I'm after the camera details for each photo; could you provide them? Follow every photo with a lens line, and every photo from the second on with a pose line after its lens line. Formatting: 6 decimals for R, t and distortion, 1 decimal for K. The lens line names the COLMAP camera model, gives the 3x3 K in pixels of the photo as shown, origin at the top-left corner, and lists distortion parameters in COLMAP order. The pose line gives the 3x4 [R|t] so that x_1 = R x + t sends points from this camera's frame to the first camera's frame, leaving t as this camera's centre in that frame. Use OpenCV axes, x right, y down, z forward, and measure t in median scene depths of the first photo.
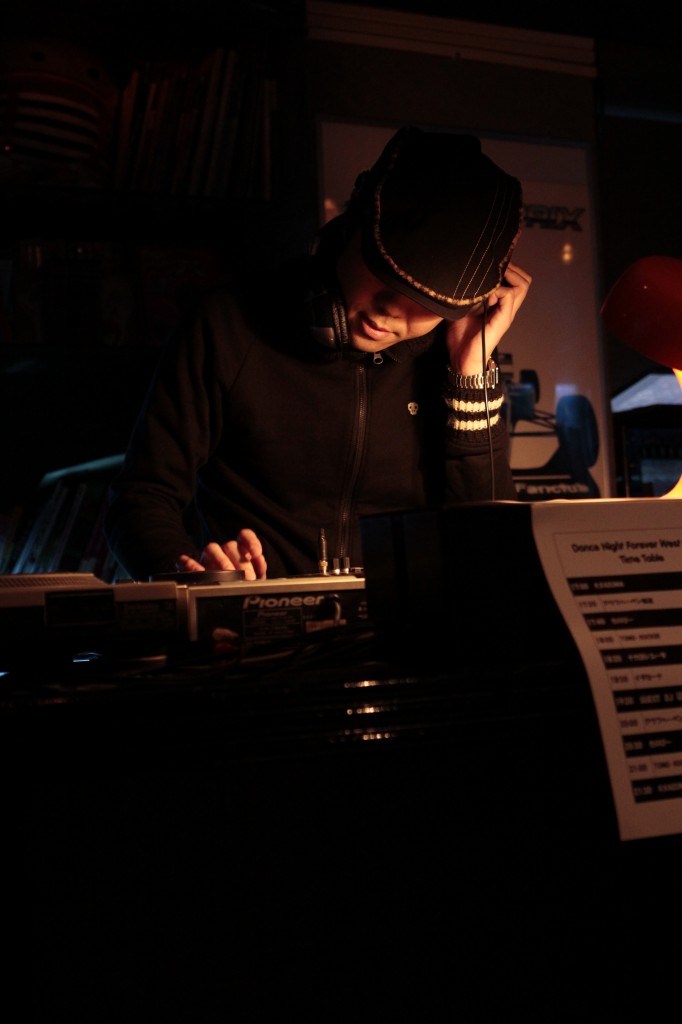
lens RADIAL K [[1625.9, 0, 341.0], [0, 1625.9, 512.0], [0, 0, 1]] dist [-0.040676, -0.042424]
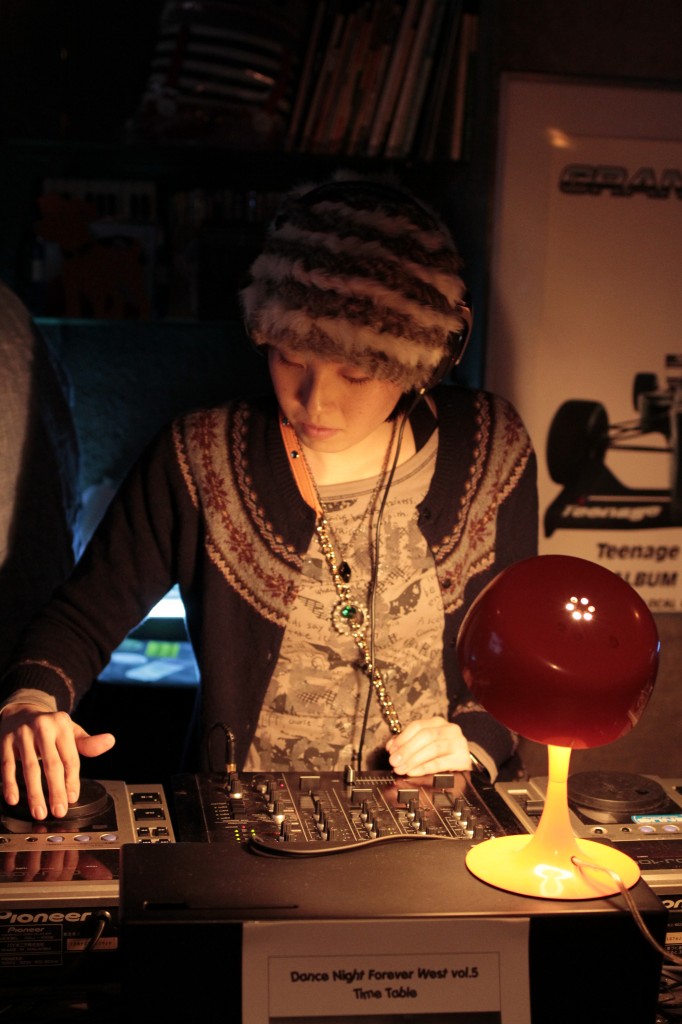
lens RADIAL K [[1625.9, 0, 341.0], [0, 1625.9, 512.0], [0, 0, 1]] dist [-0.040676, -0.042424]
pose [[0.943447, 0.132955, -0.303695, 0.368279], [-0.068724, 0.974594, 0.213175, -0.370440], [0.324322, -0.180248, 0.928615, 0.261682]]
